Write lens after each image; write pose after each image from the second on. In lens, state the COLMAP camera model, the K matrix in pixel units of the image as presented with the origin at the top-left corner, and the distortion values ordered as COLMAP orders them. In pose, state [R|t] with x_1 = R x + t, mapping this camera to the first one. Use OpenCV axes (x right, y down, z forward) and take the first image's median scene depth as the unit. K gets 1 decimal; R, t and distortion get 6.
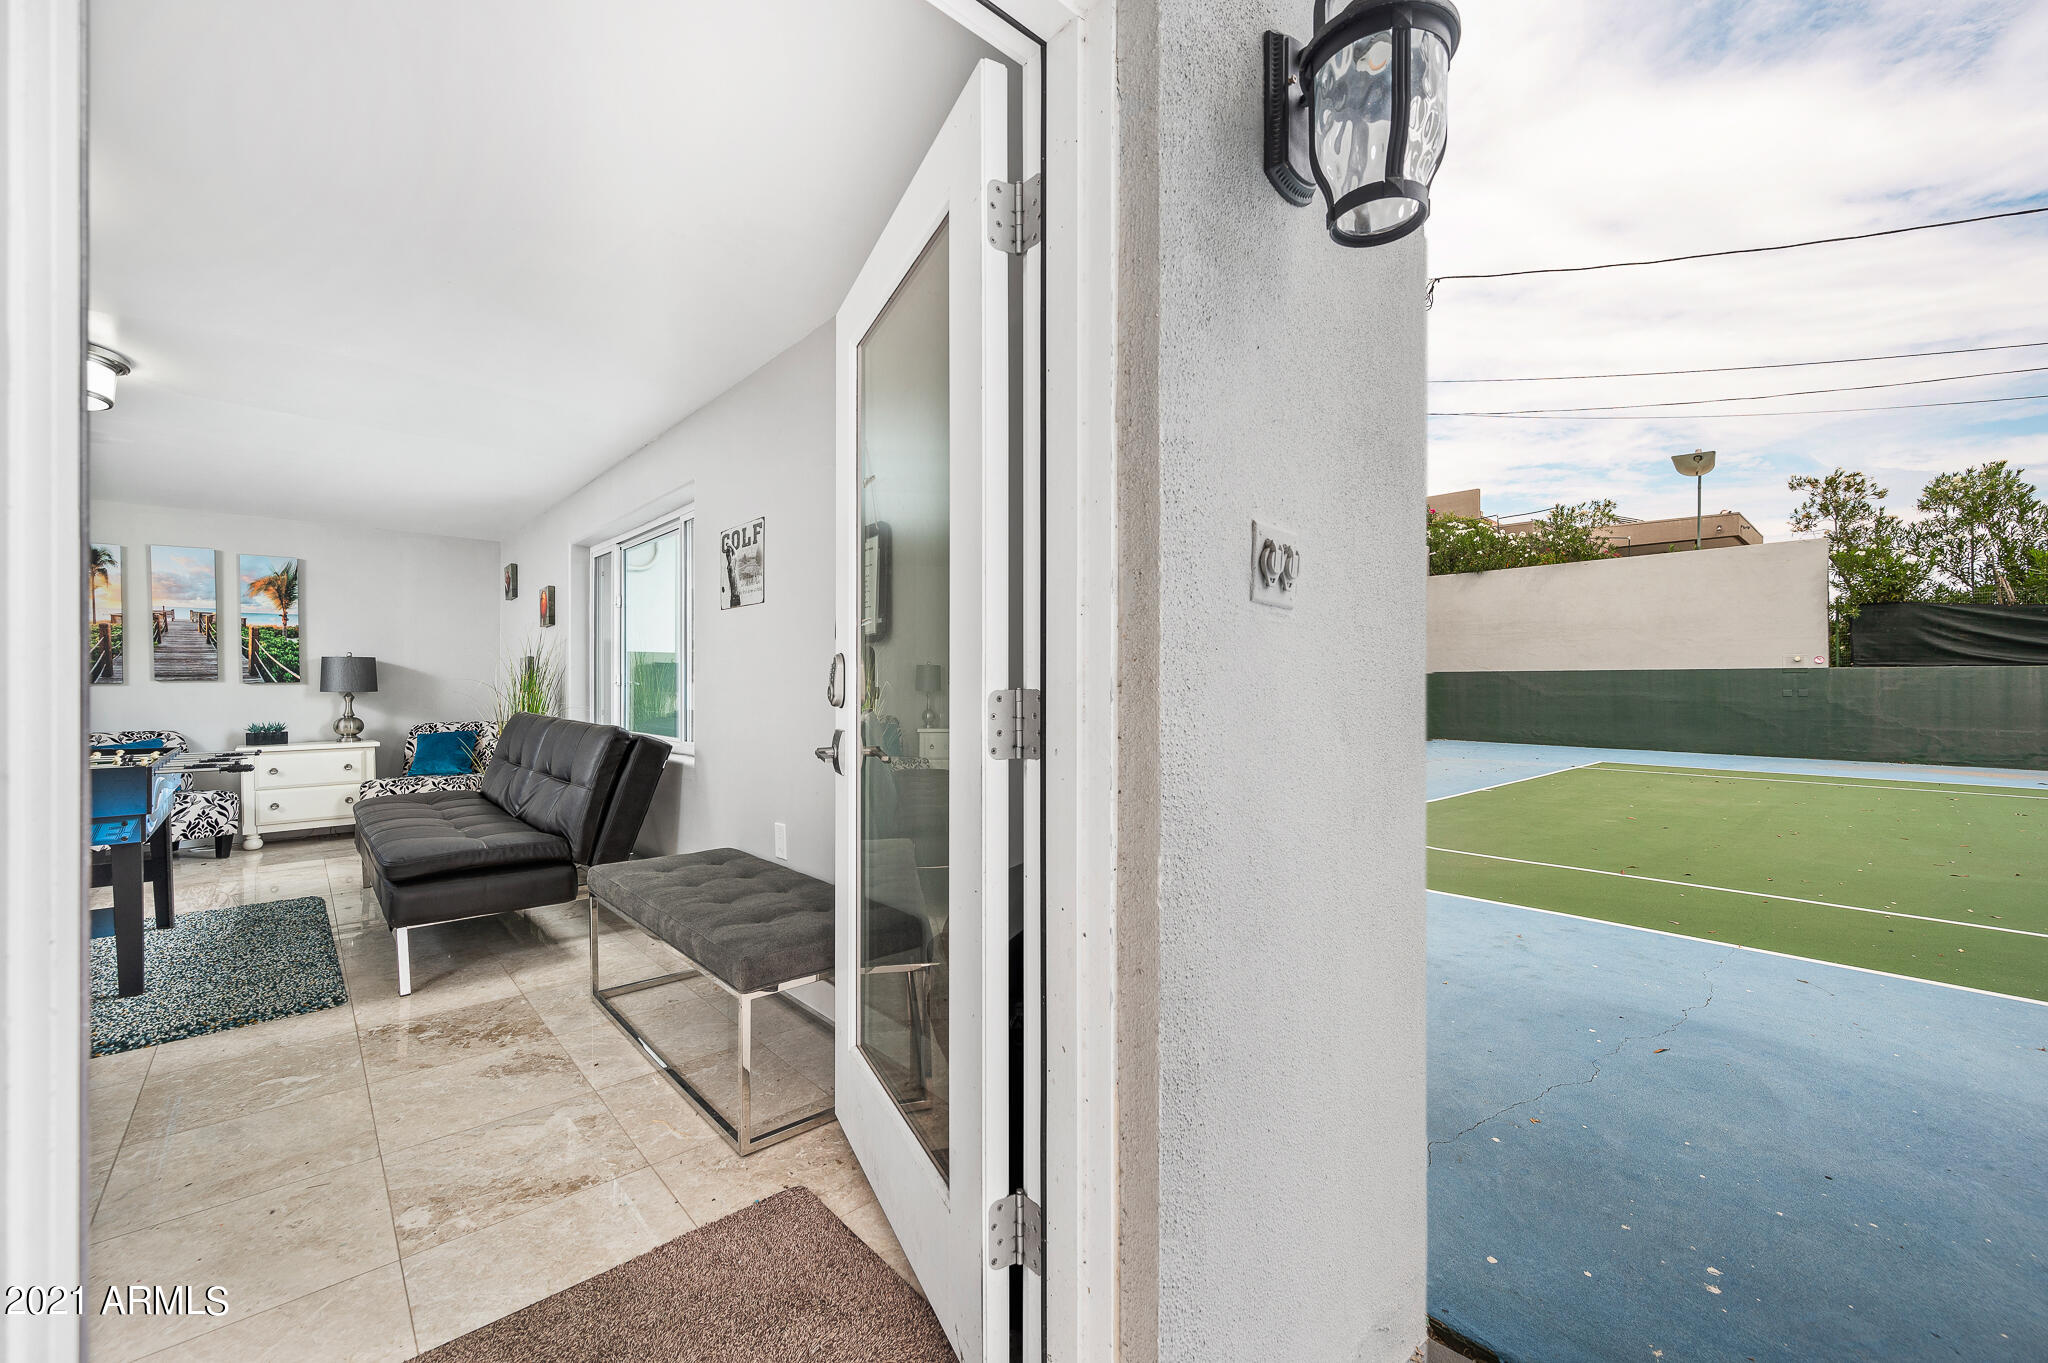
lens RADIAL K [[823.0, 0, 1015.9], [0, 823.0, 685.6], [0, 0, 1]] dist [-0.003427, -0.000372]
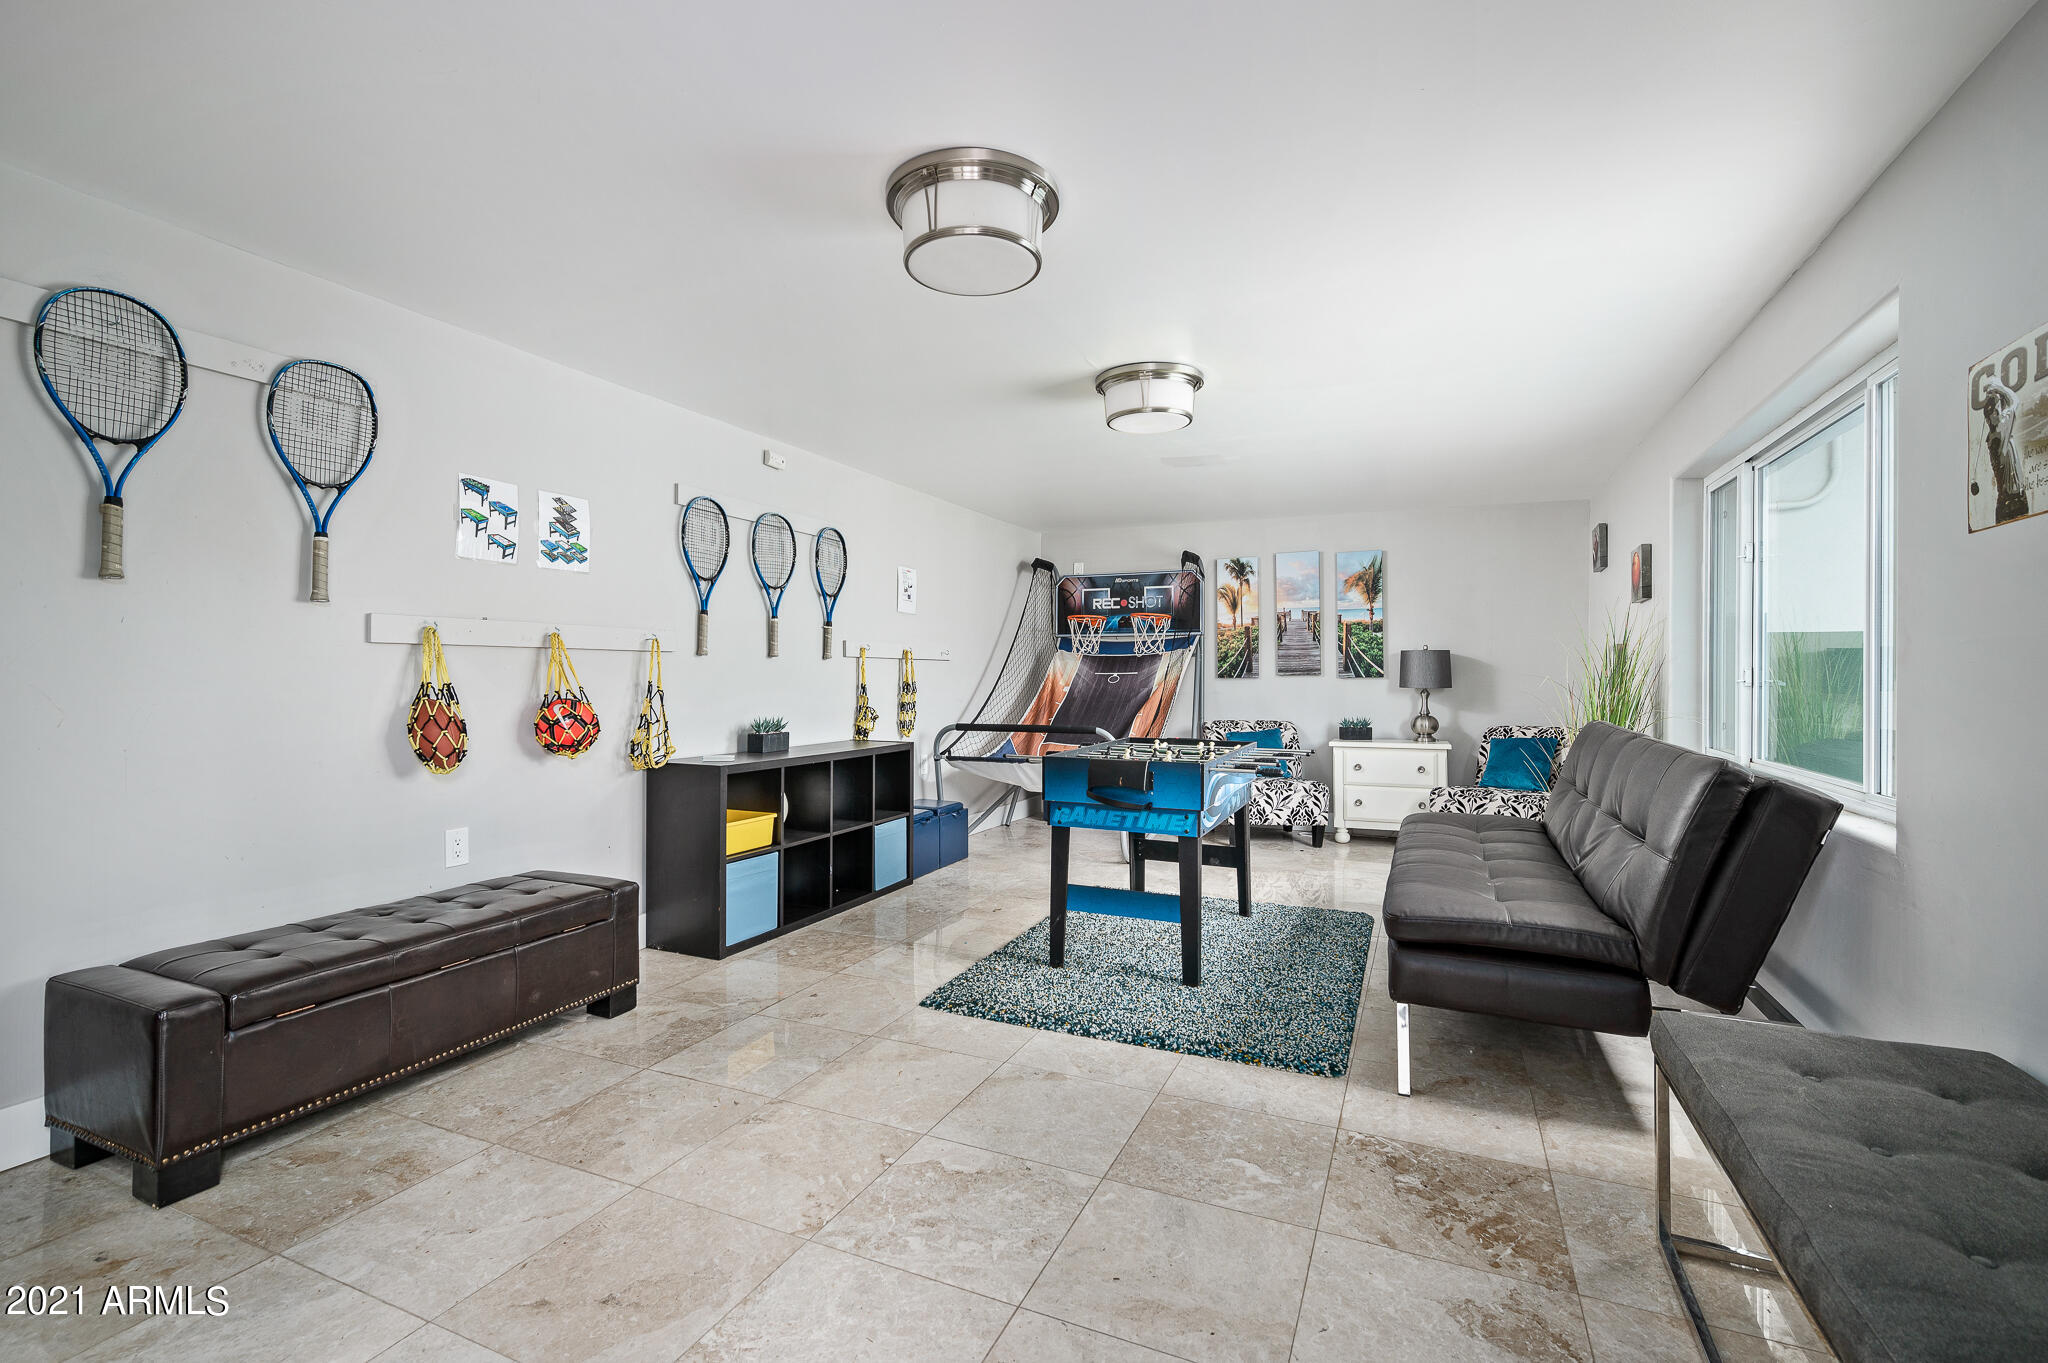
lens RADIAL K [[941.5, 0, 1005.7], [0, 941.5, 676.4], [0, 0, 1]] dist [0.007597, -0.001930]
pose [[0.418082, 0.003035, -0.908404, -0.054918], [-0.004925, 0.999987, 0.001075, -0.005046], [0.908396, 0.004025, 0.418092, 0.155847]]
